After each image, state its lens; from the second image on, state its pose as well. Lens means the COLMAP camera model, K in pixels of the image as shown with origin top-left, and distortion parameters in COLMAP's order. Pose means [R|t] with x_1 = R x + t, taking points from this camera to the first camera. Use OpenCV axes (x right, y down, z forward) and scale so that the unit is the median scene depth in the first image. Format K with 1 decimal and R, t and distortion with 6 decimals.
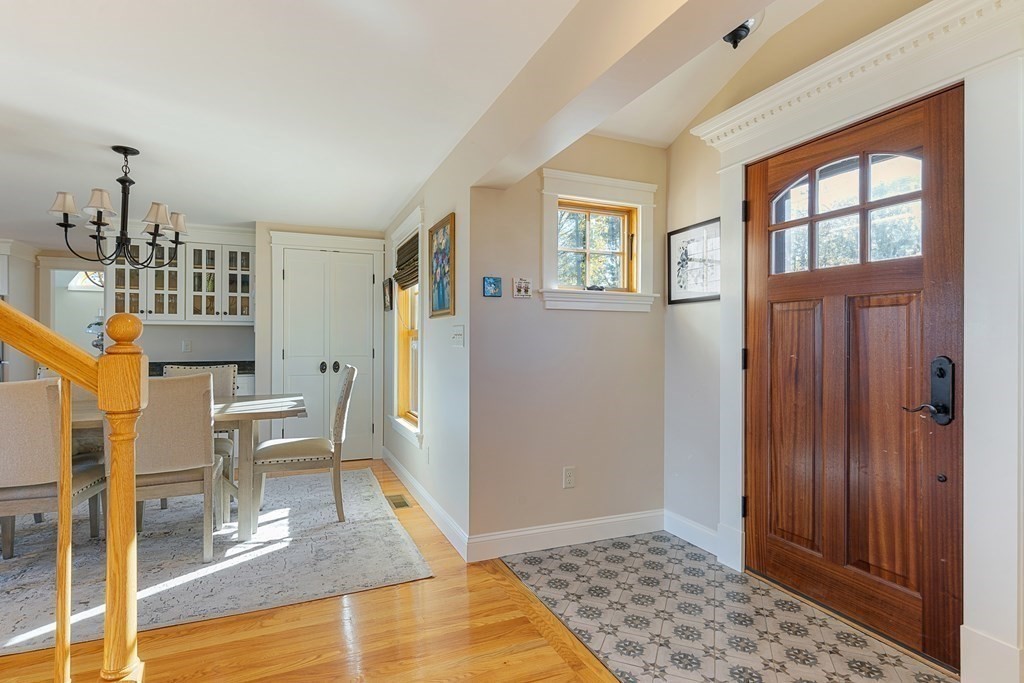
lens RADIAL K [[518.4, 0, 512.0], [0, 518.4, 341.5], [0, 0, 1]] dist [-0.002361, -0.000300]
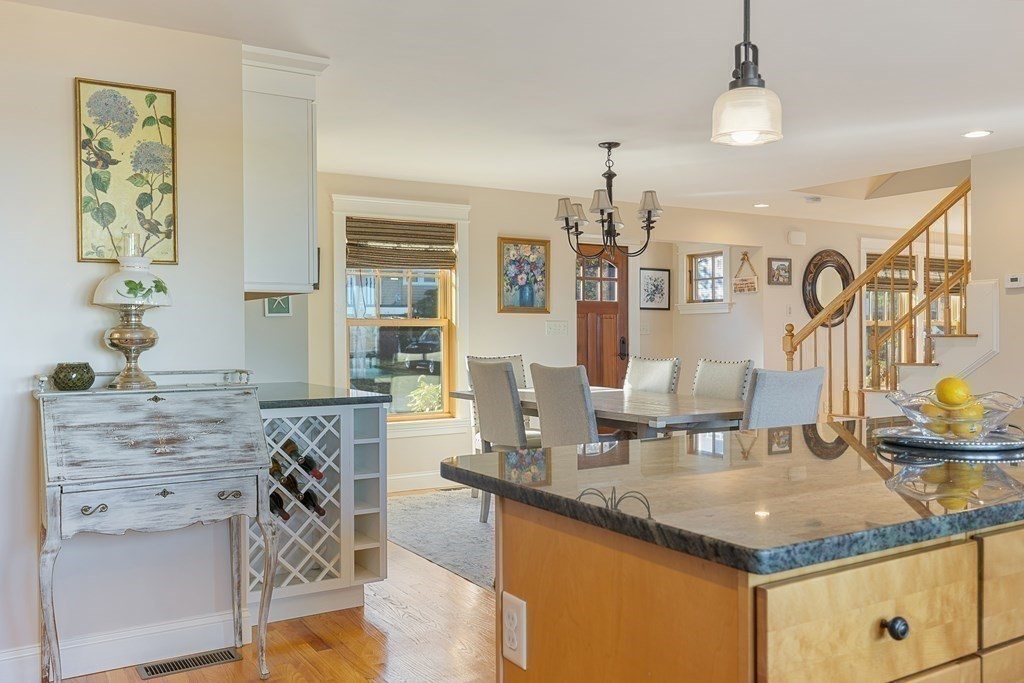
lens RADIAL K [[872.4, 0, 512.0], [0, 872.4, 341.5], [0, 0, 1]] dist [-0.007868, -0.006078]
pose [[-0.159112, -0.010670, 0.987203, -1.645634], [0.001128, 0.999939, 0.010989, -0.000086], [-0.987260, 0.002862, -0.159091, 0.996084]]
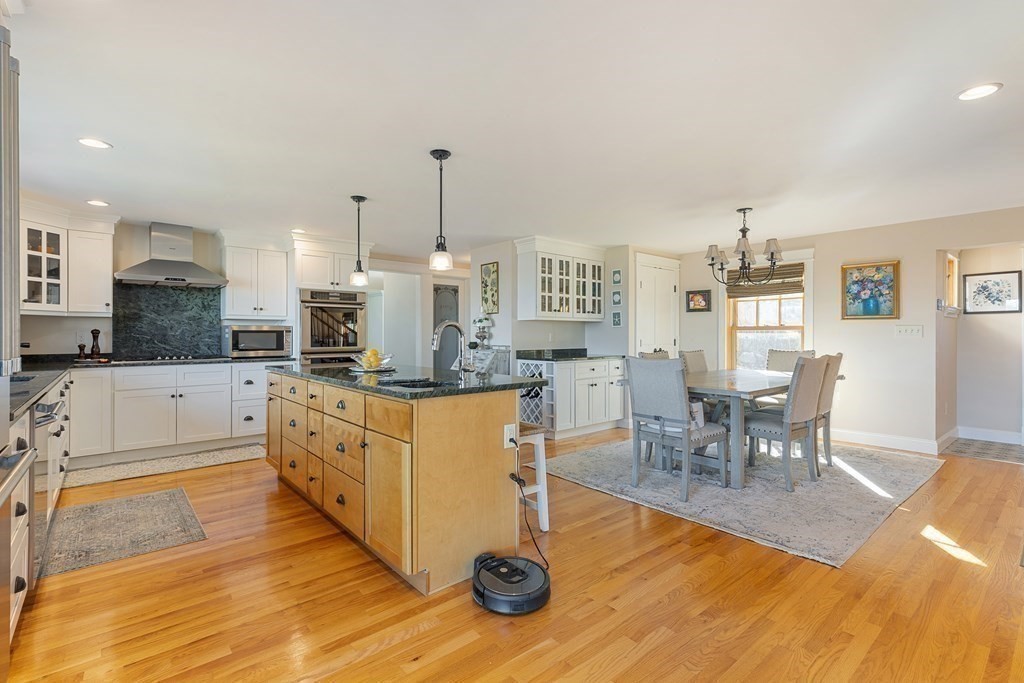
lens RADIAL K [[470.7, 0, 512.2], [0, 470.7, 334.8], [0, 0, 1]] dist [0.002125, -0.000383]
pose [[0.954256, -0.000306, 0.298991, -1.243280], [-0.000396, 0.999997, 0.002287, 0.000030], [-0.298991, -0.002301, 0.954253, -0.091415]]
